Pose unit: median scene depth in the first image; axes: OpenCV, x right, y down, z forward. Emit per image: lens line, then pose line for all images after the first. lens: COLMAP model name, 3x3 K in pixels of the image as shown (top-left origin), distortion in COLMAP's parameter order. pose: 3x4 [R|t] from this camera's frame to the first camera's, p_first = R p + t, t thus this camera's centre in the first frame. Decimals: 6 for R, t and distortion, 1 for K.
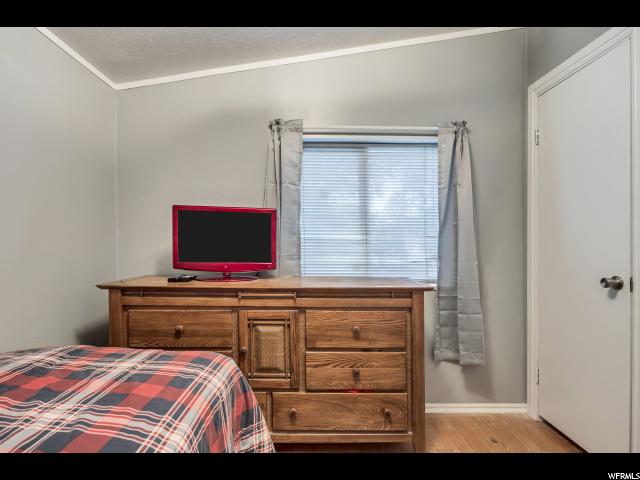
lens RADIAL K [[329.0, 0, 316.4], [0, 329.0, 242.4], [0, 0, 1]] dist [-0.000052, 0.000118]
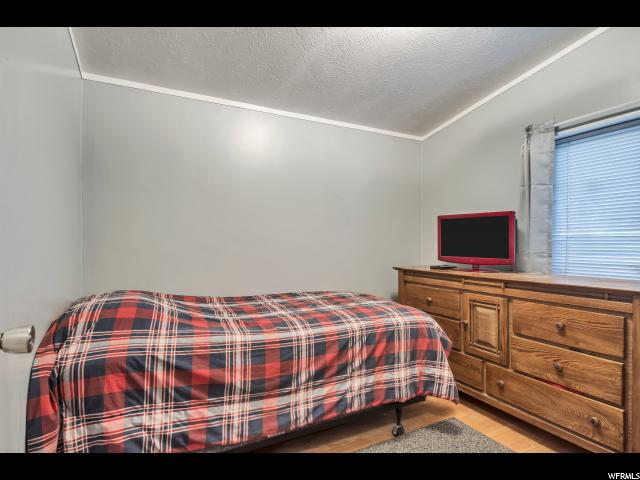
lens RADIAL K [[329.0, 0, 316.4], [0, 329.0, 242.4], [0, 0, 1]] dist [-0.000052, 0.000118]
pose [[0.435264, -0.013149, -0.900207, 0.702770], [0.005265, 0.999913, -0.012060, 0.017919], [0.900287, 0.000509, 0.435296, -0.112805]]
